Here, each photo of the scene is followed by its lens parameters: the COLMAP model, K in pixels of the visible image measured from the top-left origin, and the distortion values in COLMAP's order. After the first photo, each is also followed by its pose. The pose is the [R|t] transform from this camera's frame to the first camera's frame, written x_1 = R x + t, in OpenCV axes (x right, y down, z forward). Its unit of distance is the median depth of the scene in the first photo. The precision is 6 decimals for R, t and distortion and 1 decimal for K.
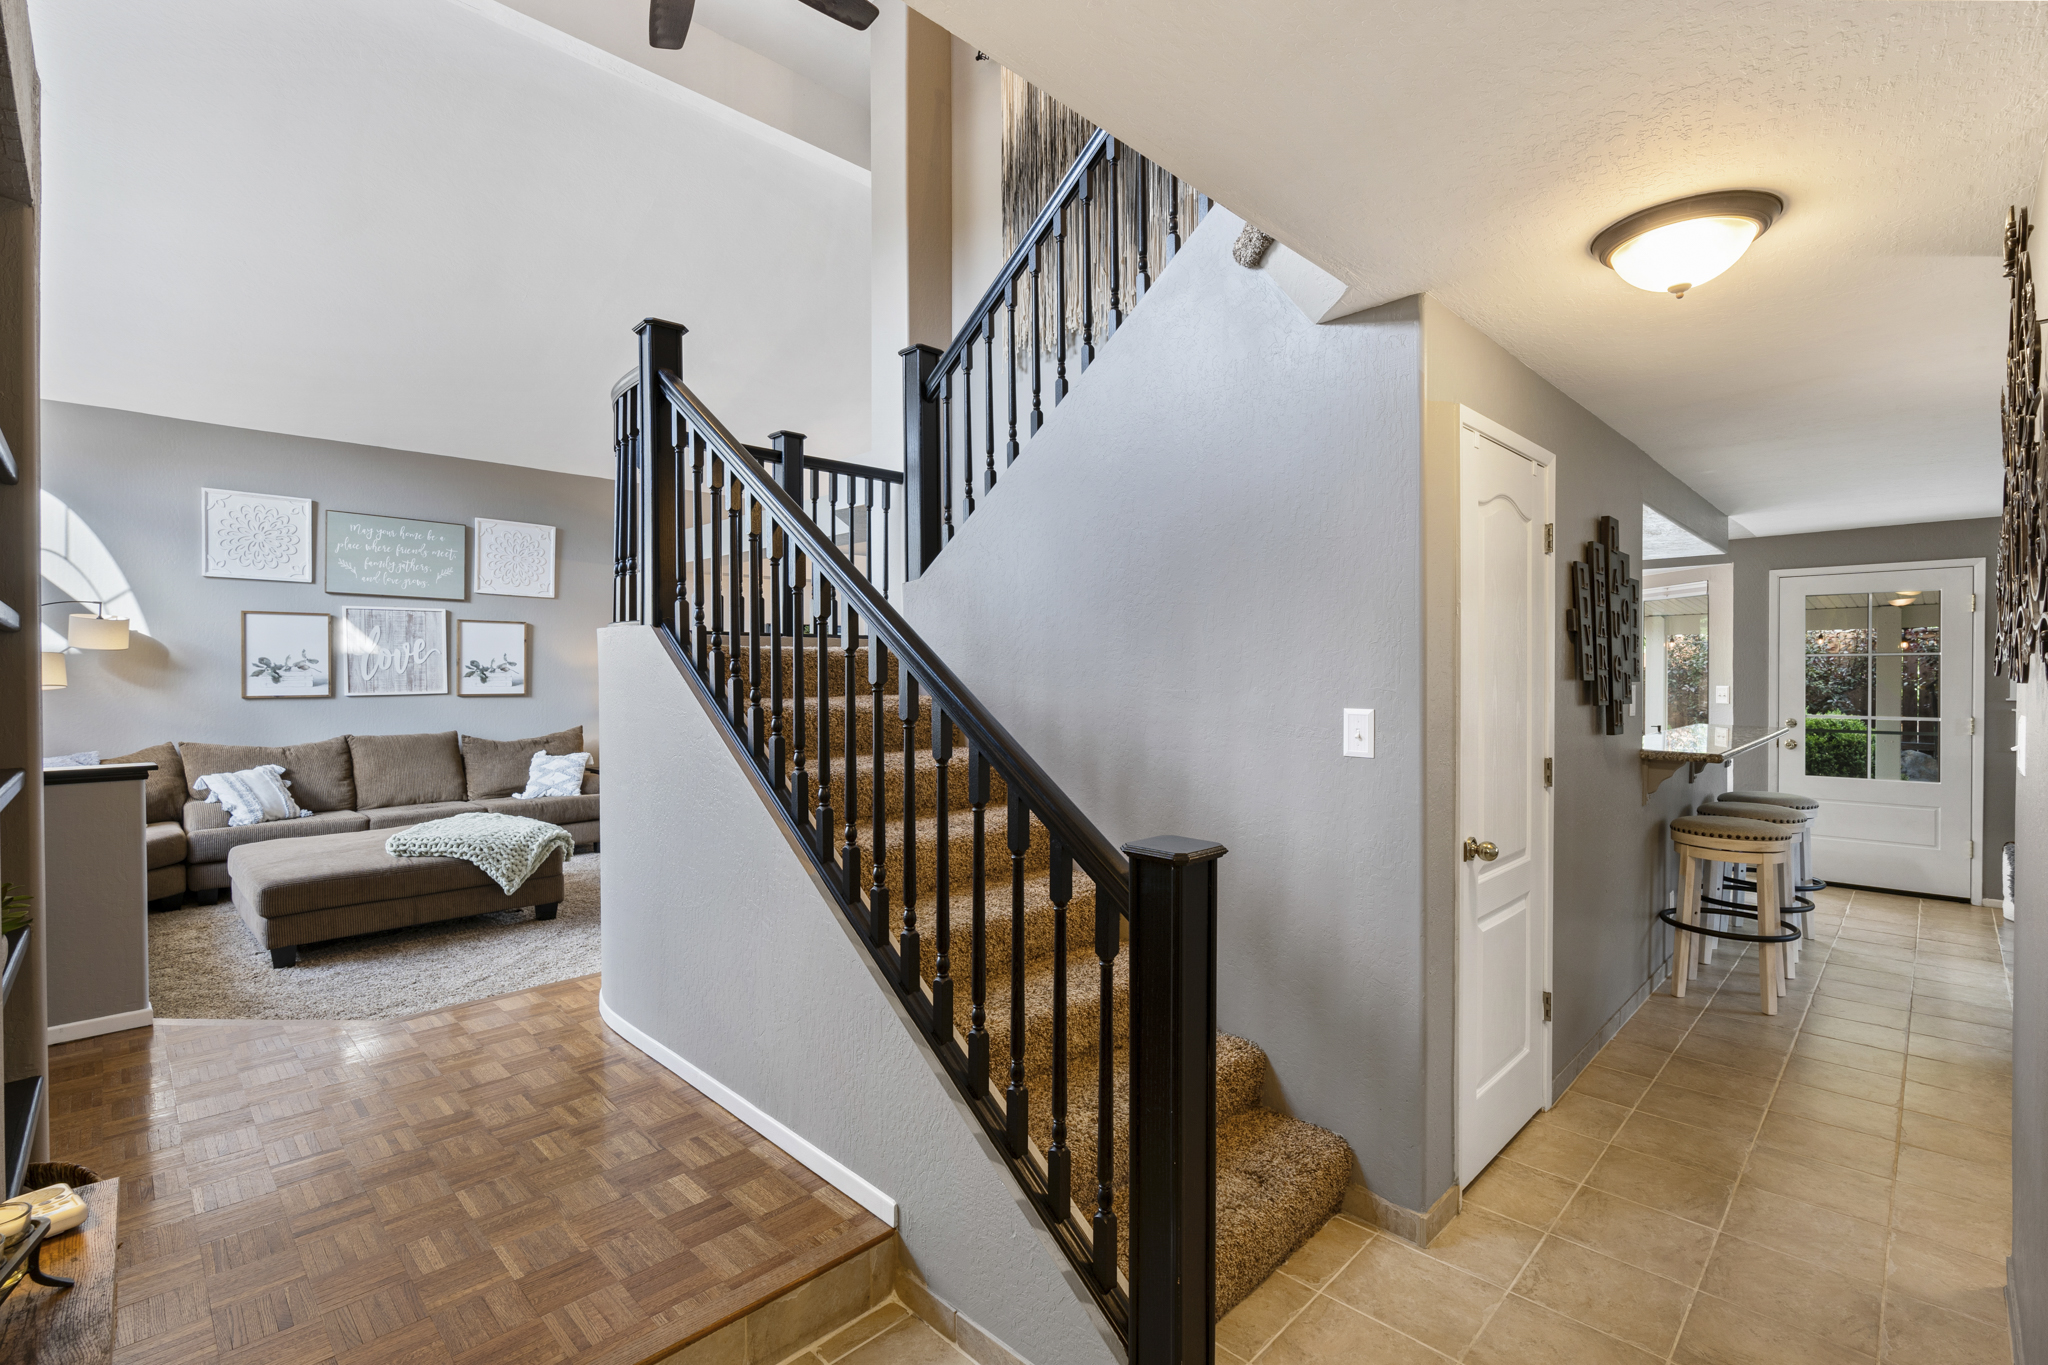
lens RADIAL K [[938.0, 0, 1014.2], [0, 938.0, 683.4], [0, 0, 1]] dist [-0.005791, 0.002986]
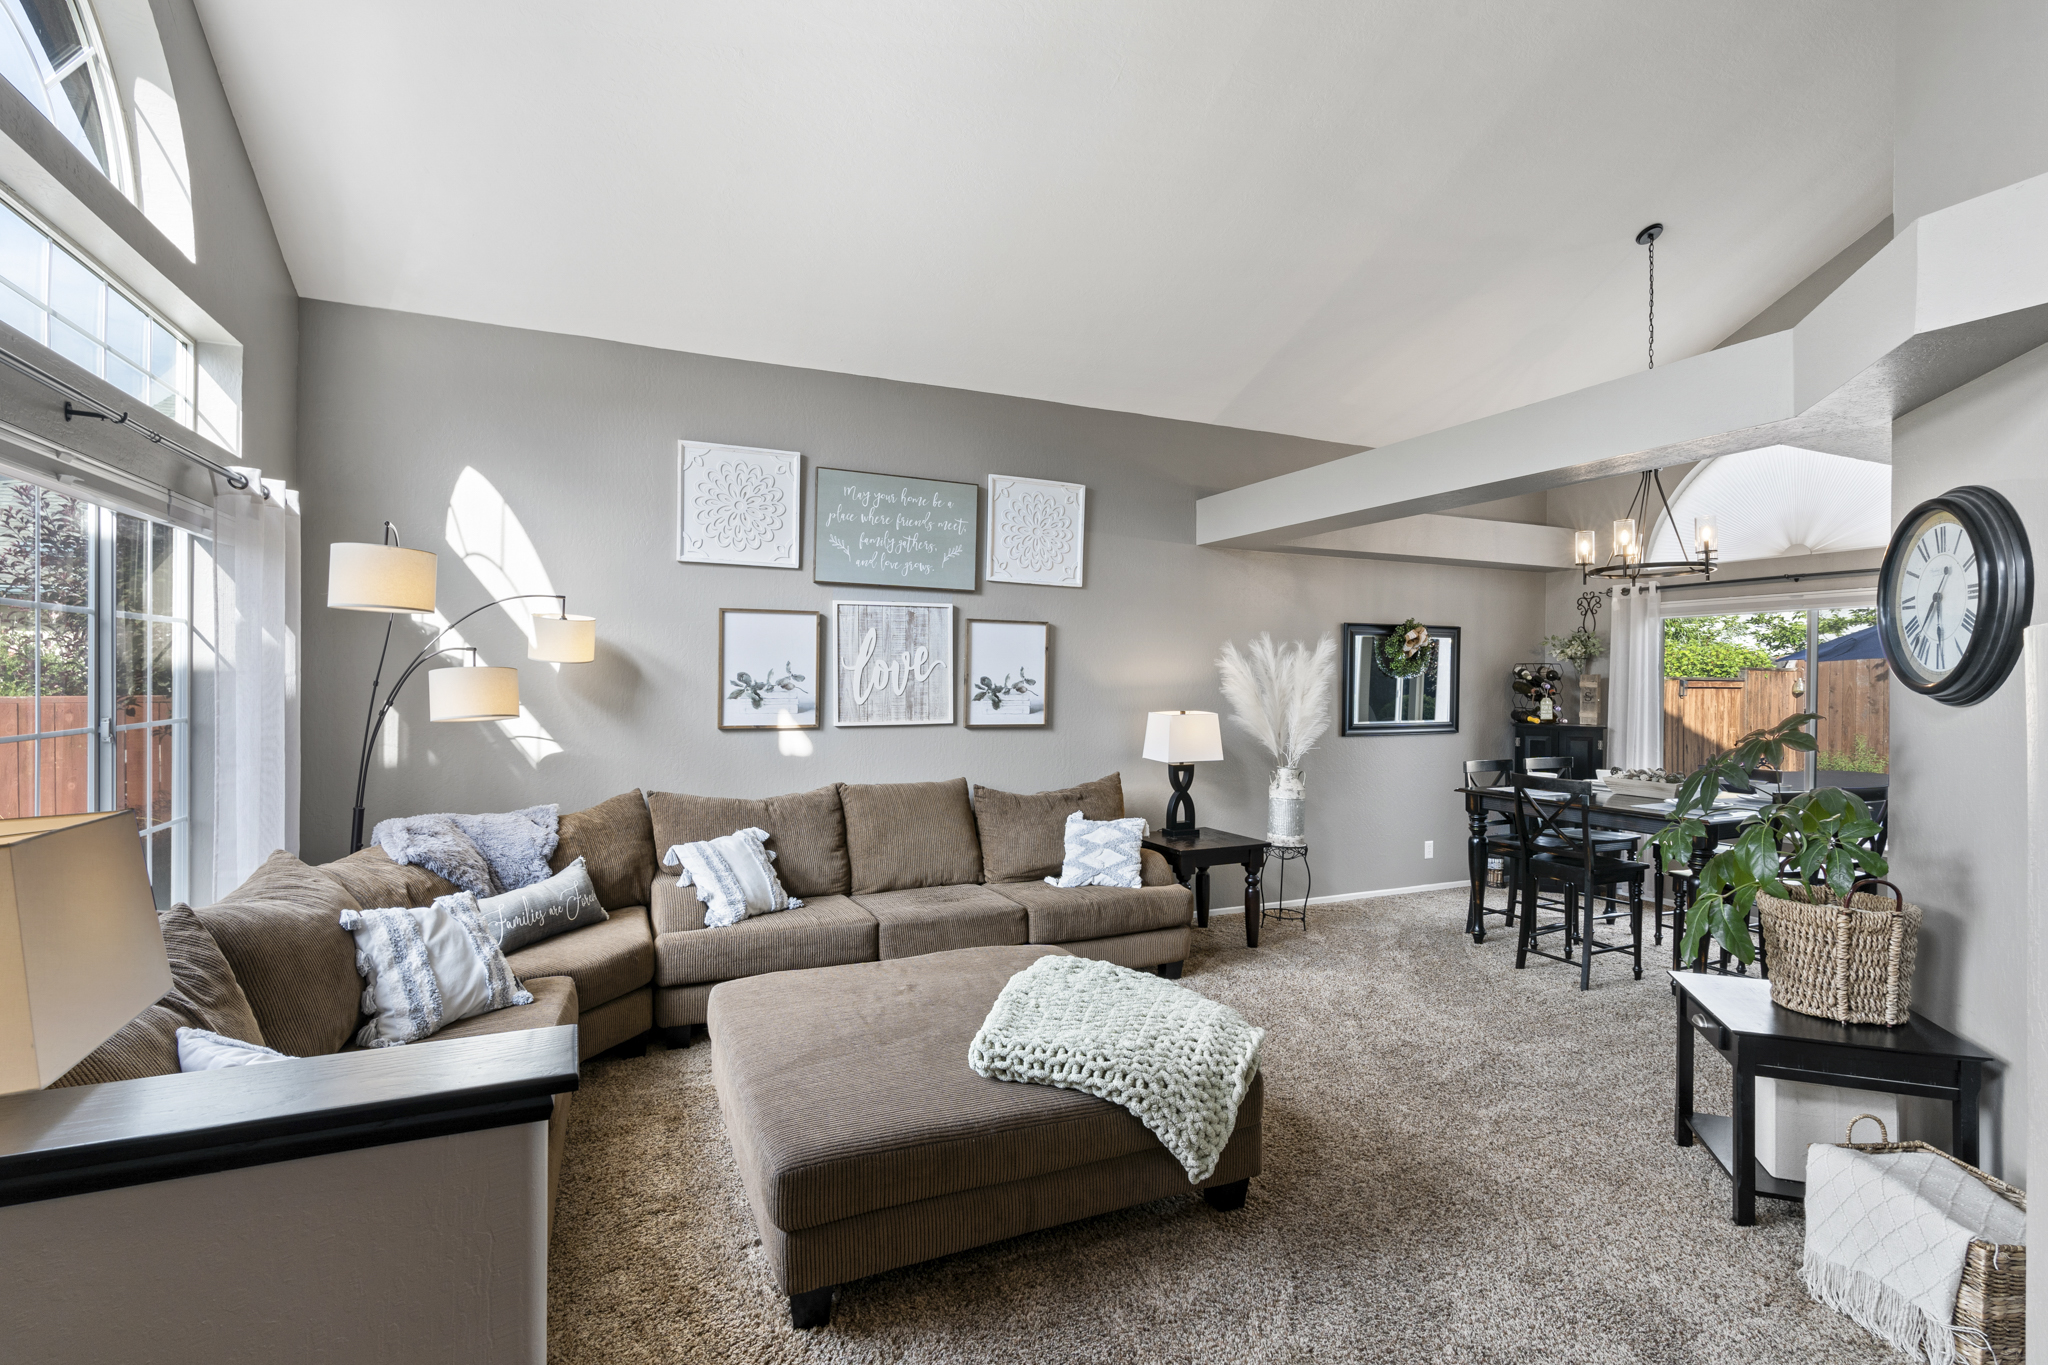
lens RADIAL K [[938.0, 0, 1001.9], [0, 938.0, 685.5], [0, 0, 1]] dist [-0.005791, 0.002986]
pose [[0.931535, 0.010754, -0.363493, -0.342788], [-0.013130, 0.999906, -0.004065, -0.017091], [0.363415, 0.008559, 0.931588, 0.386867]]
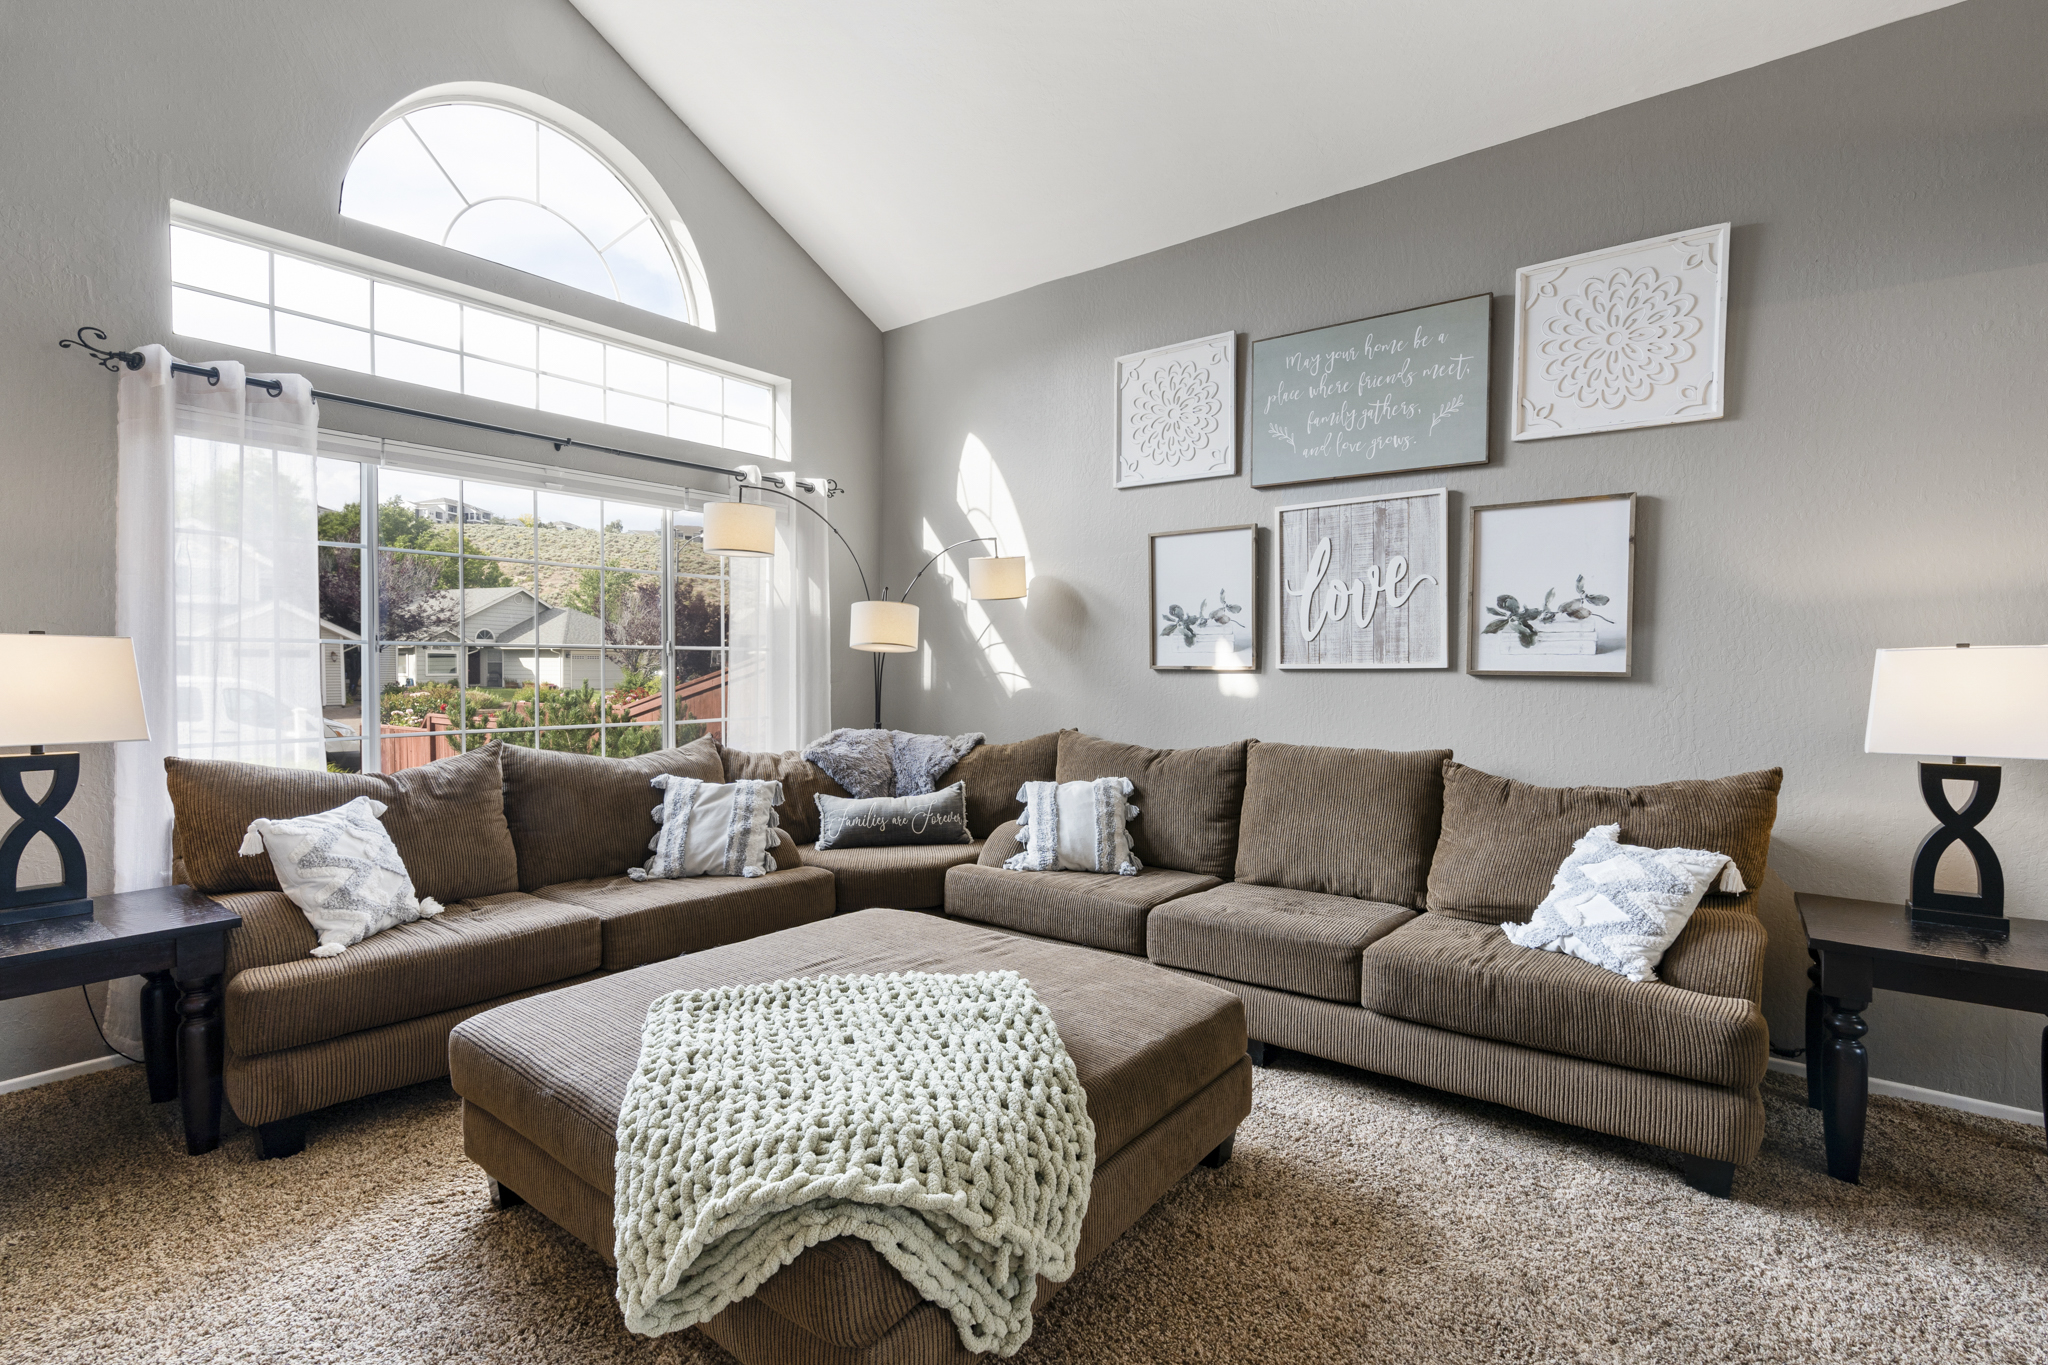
lens RADIAL K [[938.0, 0, 1033.1], [0, 938.0, 687.7], [0, 0, 1]] dist [-0.005791, 0.002986]
pose [[0.133444, 0.022335, -0.990805, -0.184610], [-0.019901, 0.999605, 0.019853, 0.016404], [0.990856, 0.017069, 0.133836, 0.797941]]
